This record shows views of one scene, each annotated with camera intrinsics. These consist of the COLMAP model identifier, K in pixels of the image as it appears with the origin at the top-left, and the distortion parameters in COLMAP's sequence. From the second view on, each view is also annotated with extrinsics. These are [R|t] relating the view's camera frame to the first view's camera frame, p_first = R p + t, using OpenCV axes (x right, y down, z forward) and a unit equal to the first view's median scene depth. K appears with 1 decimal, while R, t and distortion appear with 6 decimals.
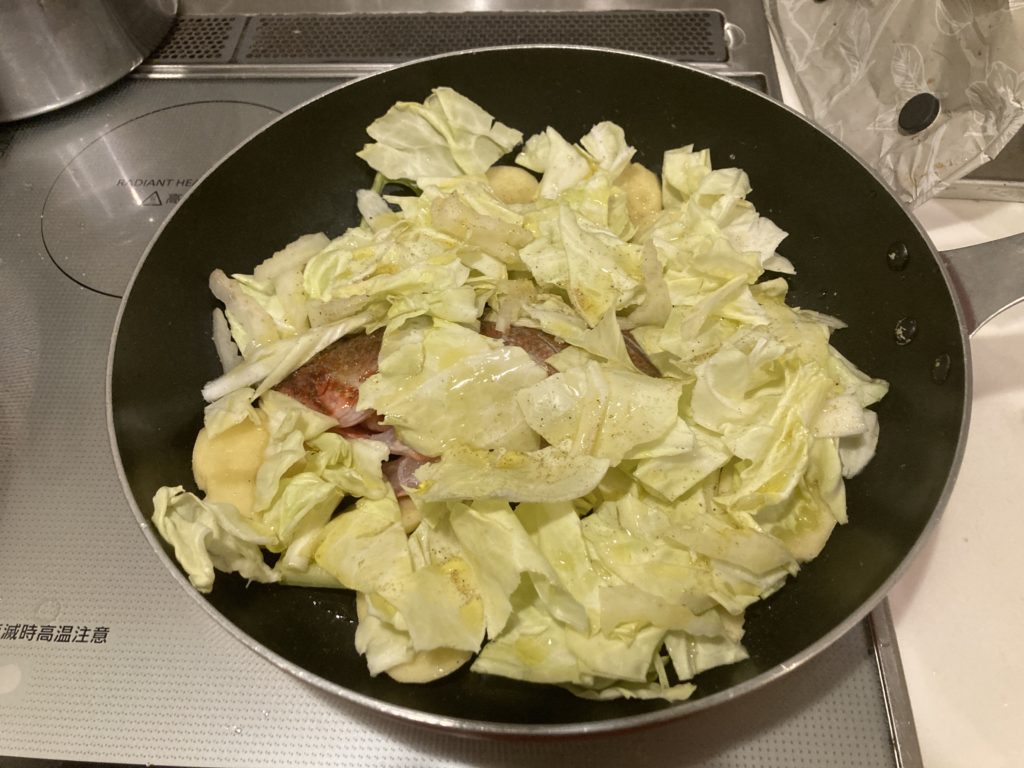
lens RADIAL K [[836.1, 0, 512.0], [0, 836.1, 384.0], [0, 0, 1]] dist [0.000219, 0.007609]
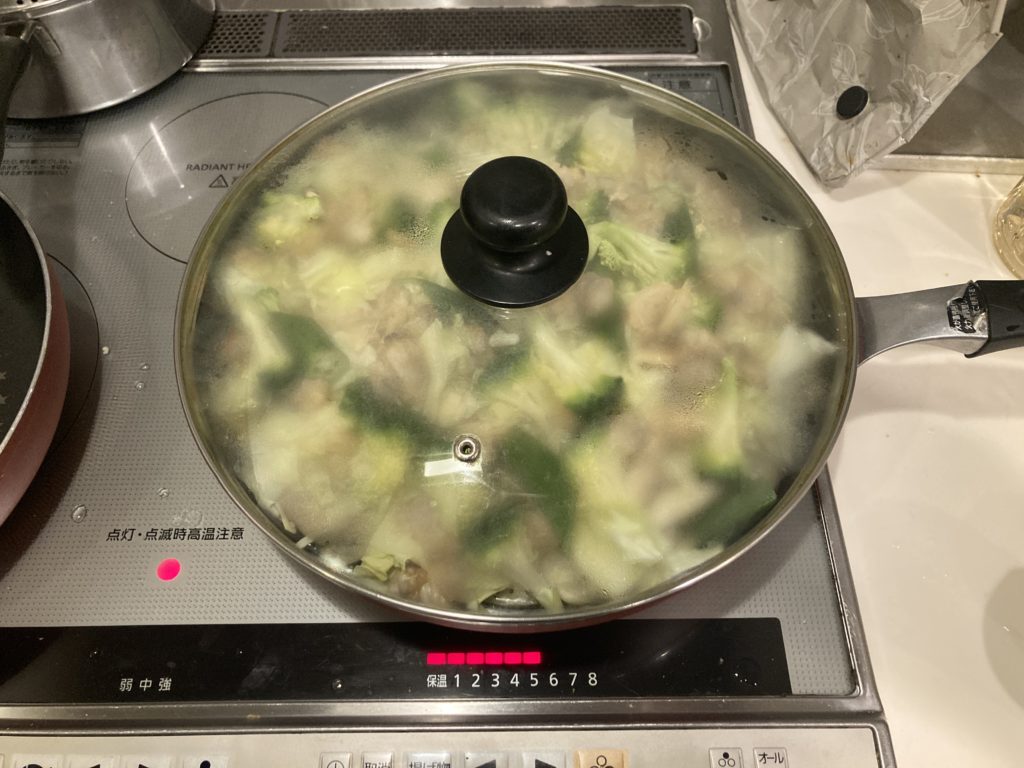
lens RADIAL K [[836.1, 0, 512.0], [0, 836.1, 384.0], [0, 0, 1]] dist [0.000219, 0.007609]
pose [[0.997813, -0.034732, 0.056238, -0.086834], [0.030825, 0.997147, 0.068908, -0.004955], [-0.058471, -0.067024, 0.996037, -0.199258]]
